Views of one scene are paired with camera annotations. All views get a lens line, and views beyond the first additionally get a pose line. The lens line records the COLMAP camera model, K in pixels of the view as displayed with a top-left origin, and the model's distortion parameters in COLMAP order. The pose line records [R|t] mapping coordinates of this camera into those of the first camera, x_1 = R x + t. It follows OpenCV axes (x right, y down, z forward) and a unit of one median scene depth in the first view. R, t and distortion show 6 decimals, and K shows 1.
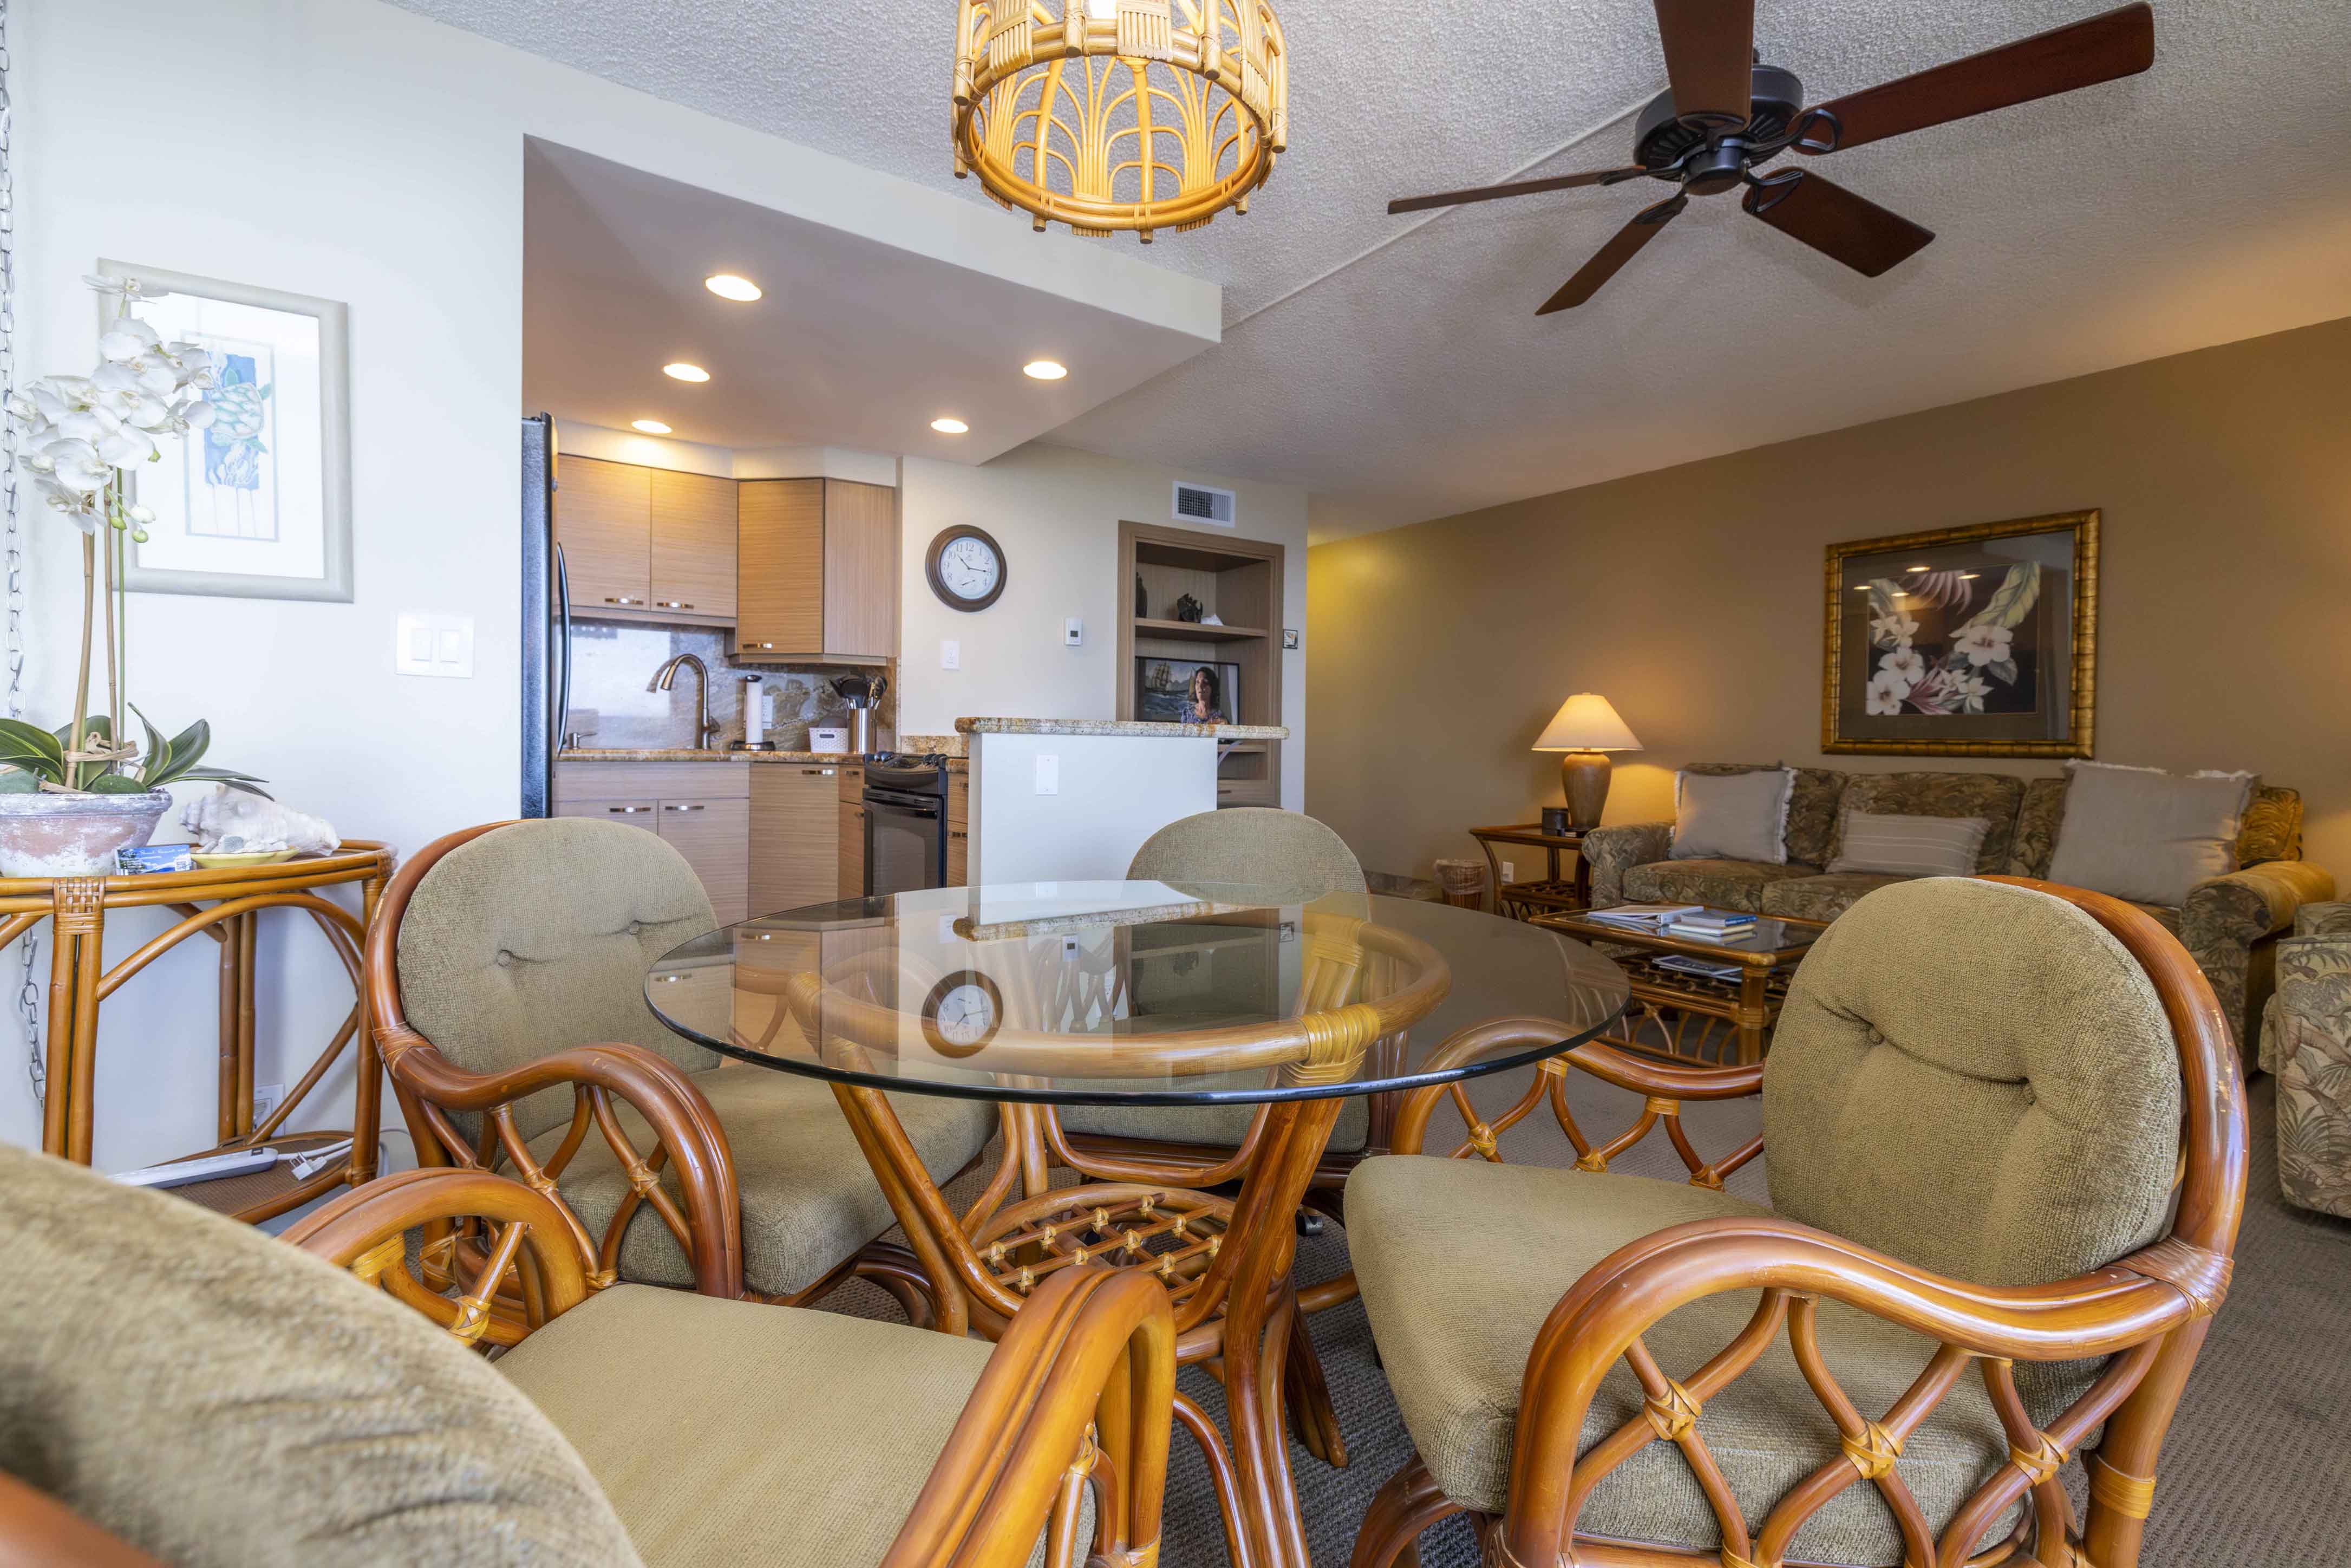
lens RADIAL K [[1024.1, 0, 1182.3], [0, 1024.1, 743.8], [0, 0, 1]] dist [0.001430, 0.000014]
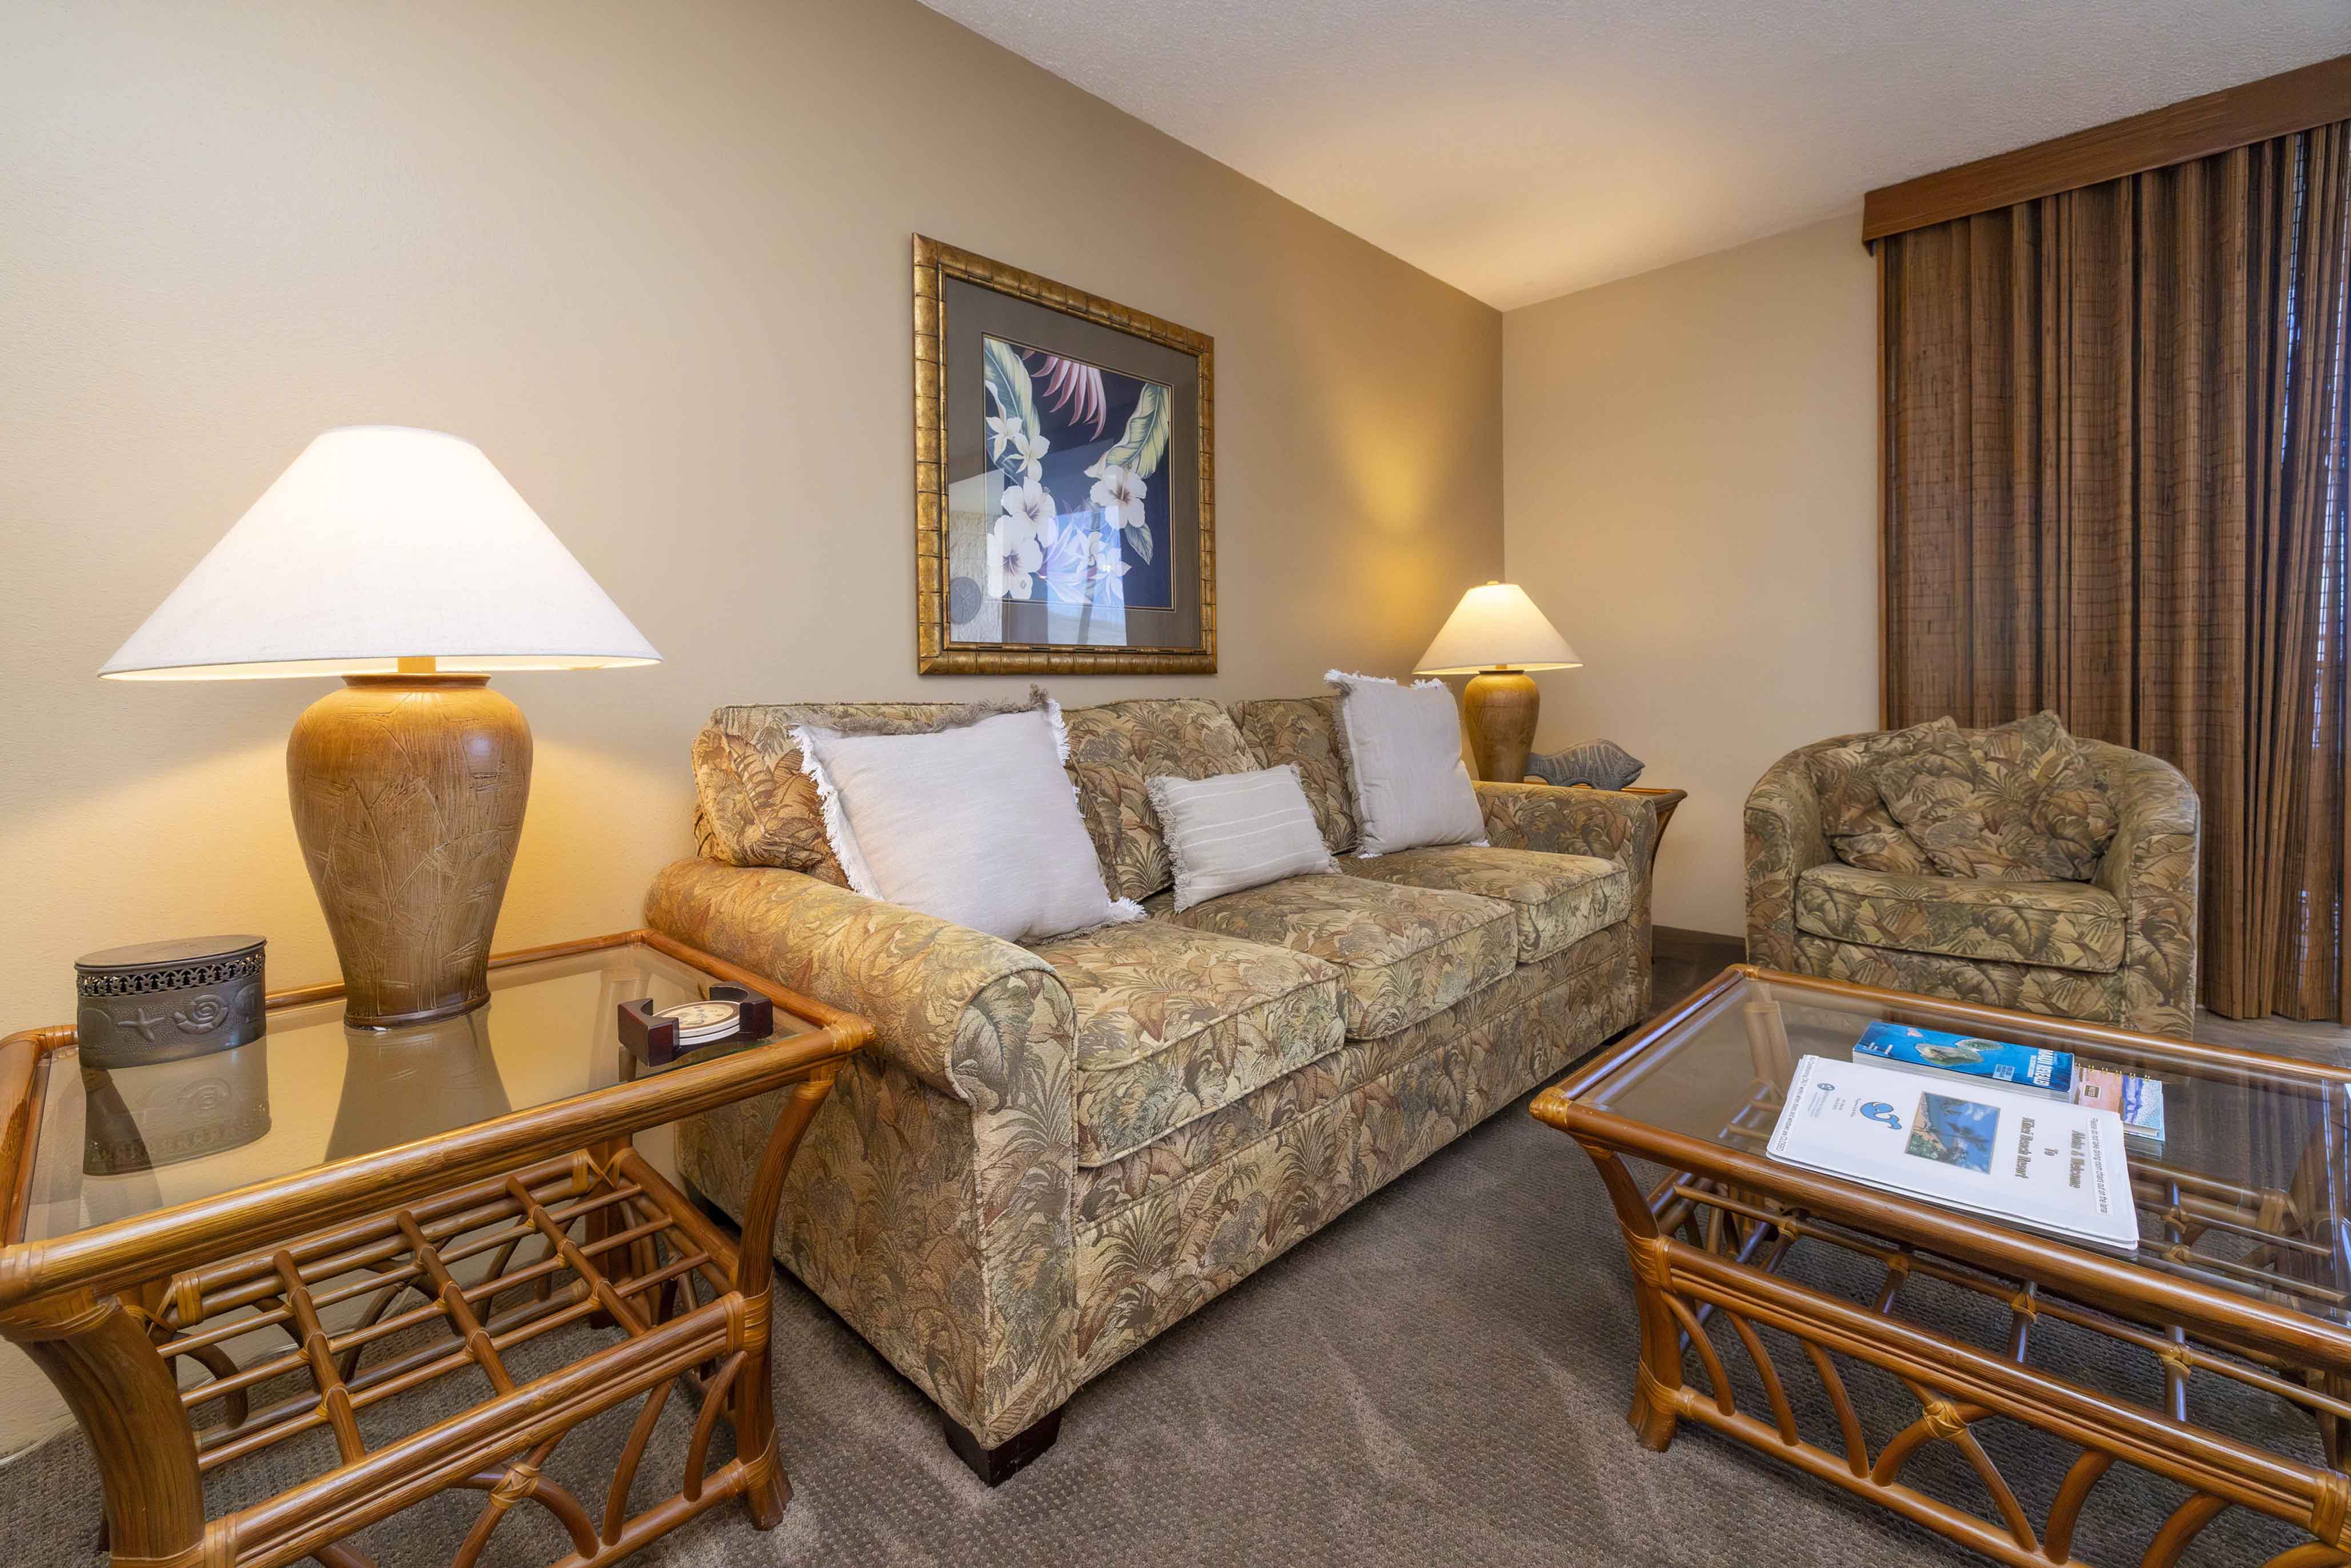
lens RADIAL K [[1024.0, 0, 1199.2], [0, 1024.0, 681.9], [0, 0, 1]] dist [0.001430, 0.000014]
pose [[-0.207334, -0.009669, 0.978222, 0.151805], [0.016273, 0.999779, 0.013331, 0.010204], [-0.978135, 0.018682, -0.207131, 1.090218]]
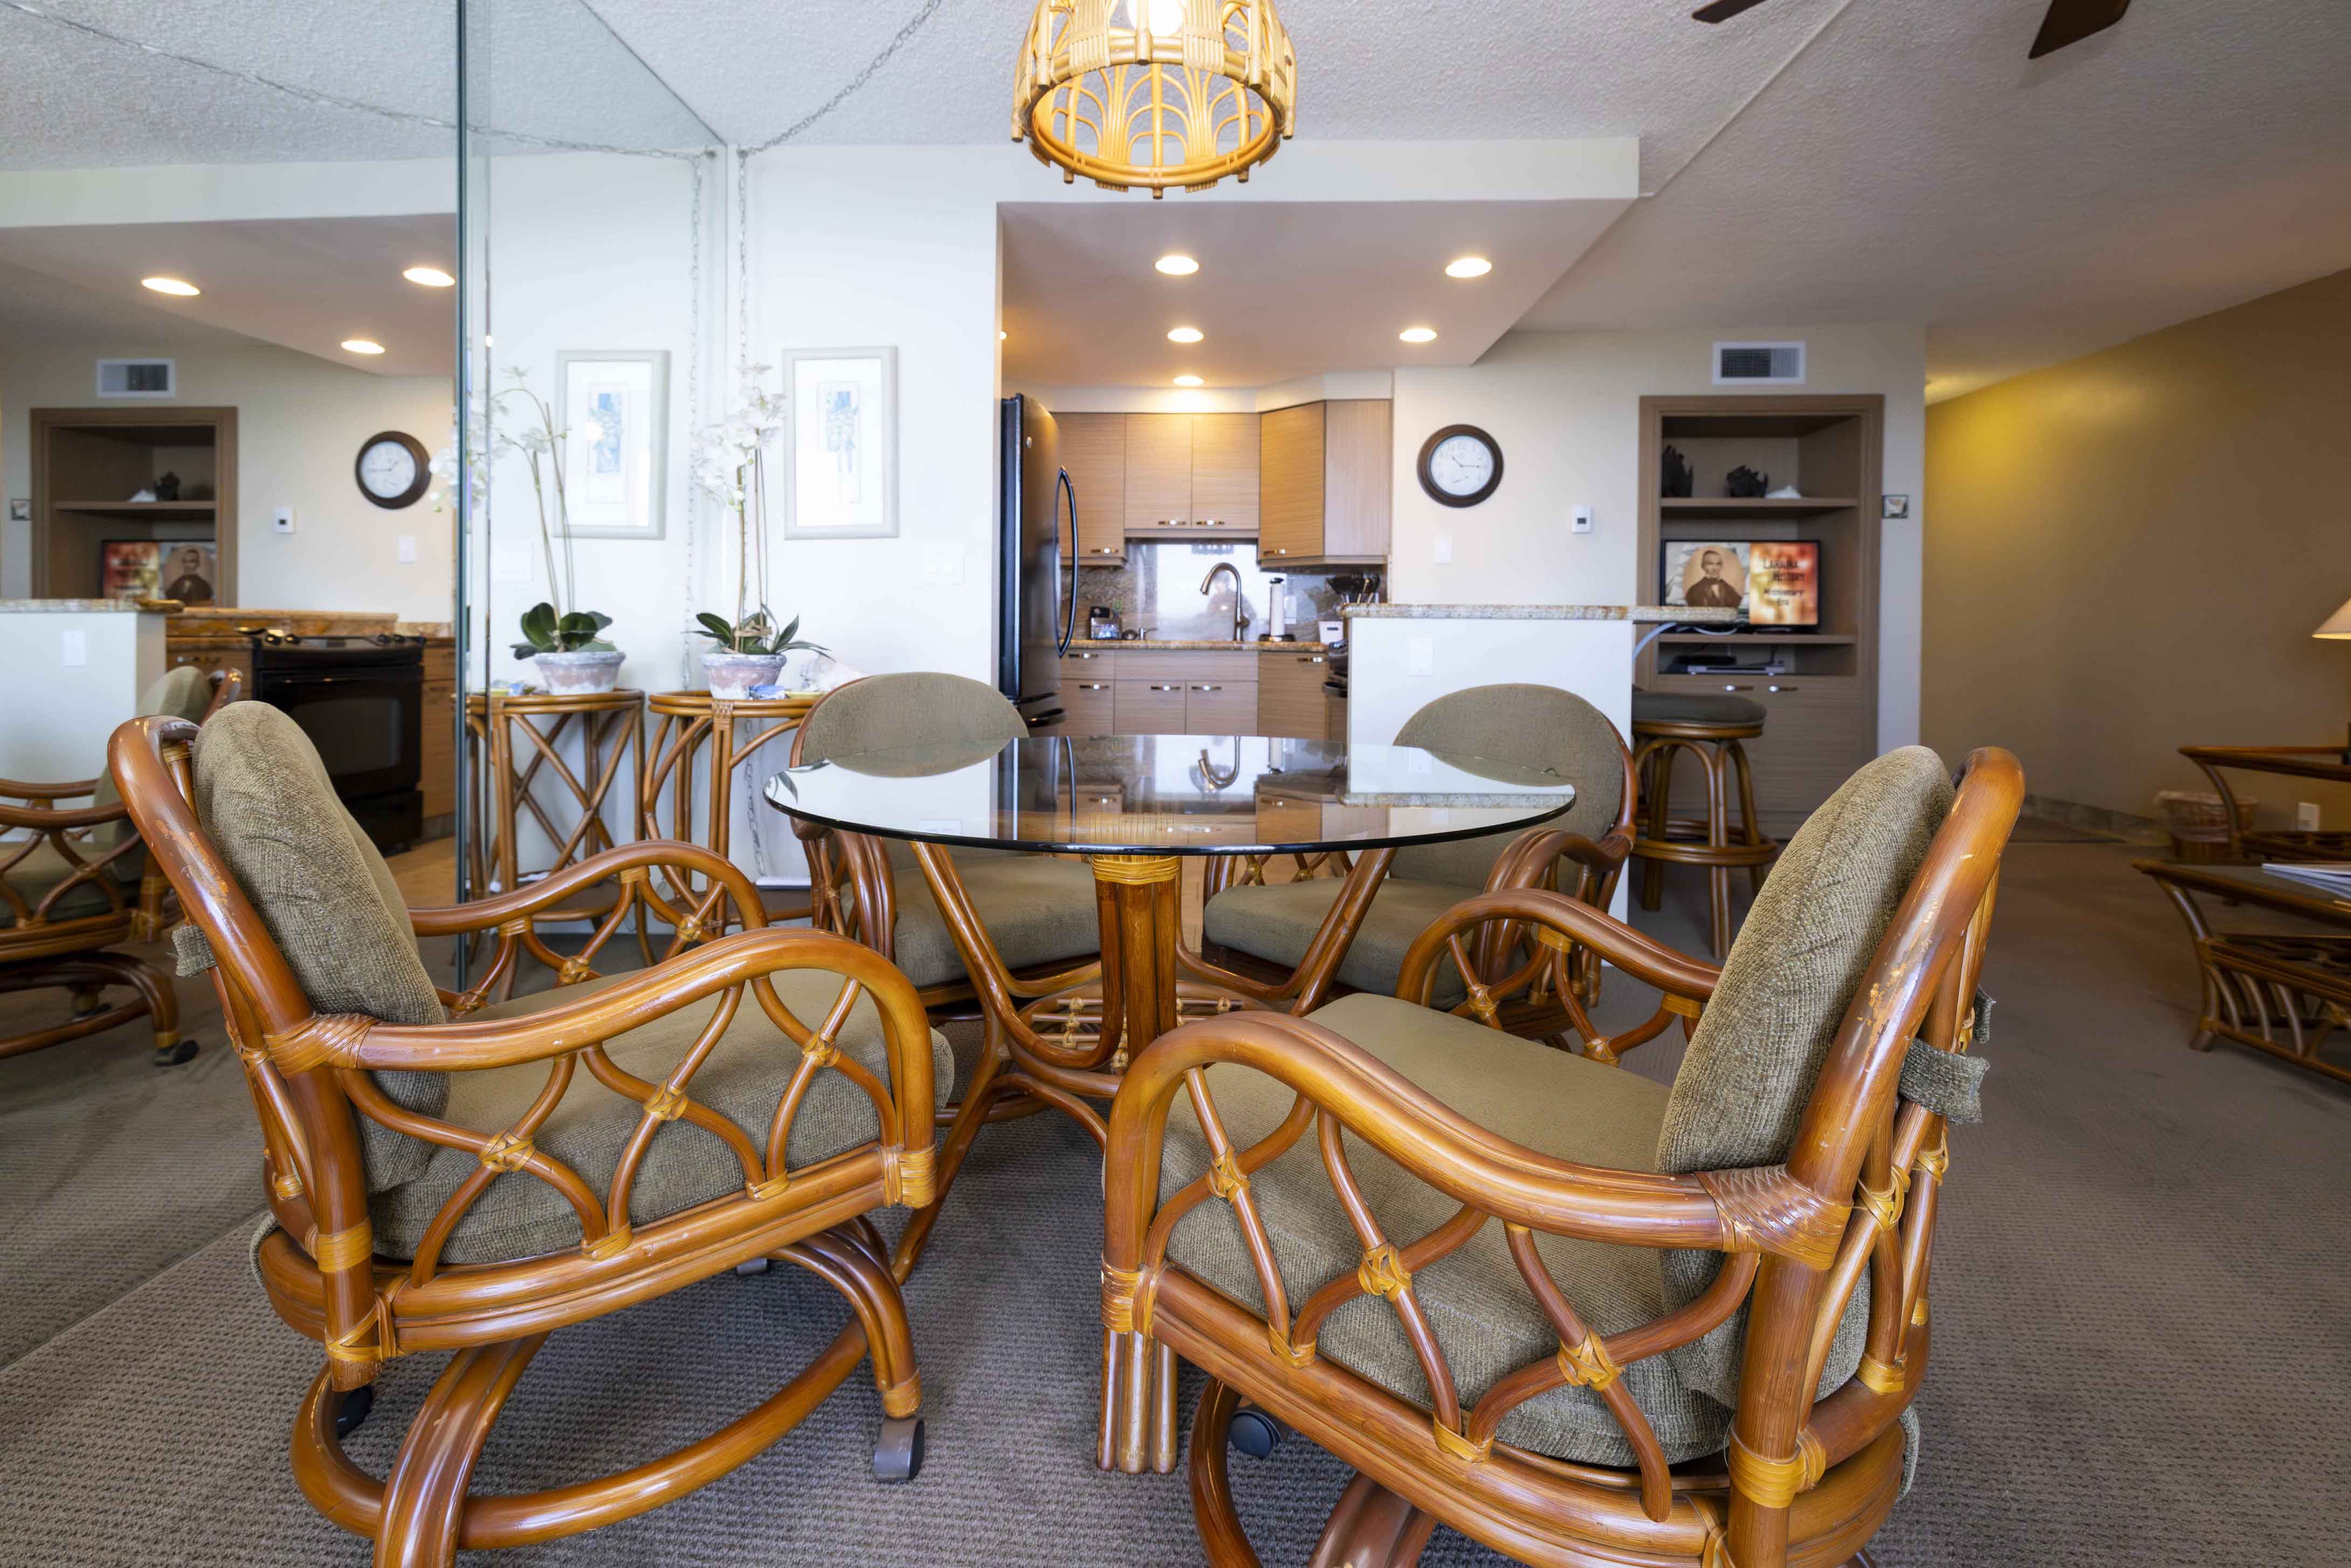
lens RADIAL K [[1024.1, 0, 1195.7], [0, 1024.1, 629.6], [0, 0, 1]] dist [0.001430, 0.000014]
pose [[0.802028, -0.014762, -0.597104, 0.207648], [0.004039, 0.999806, -0.019294, 0.014230], [0.597272, 0.013063, 0.801932, 0.013996]]
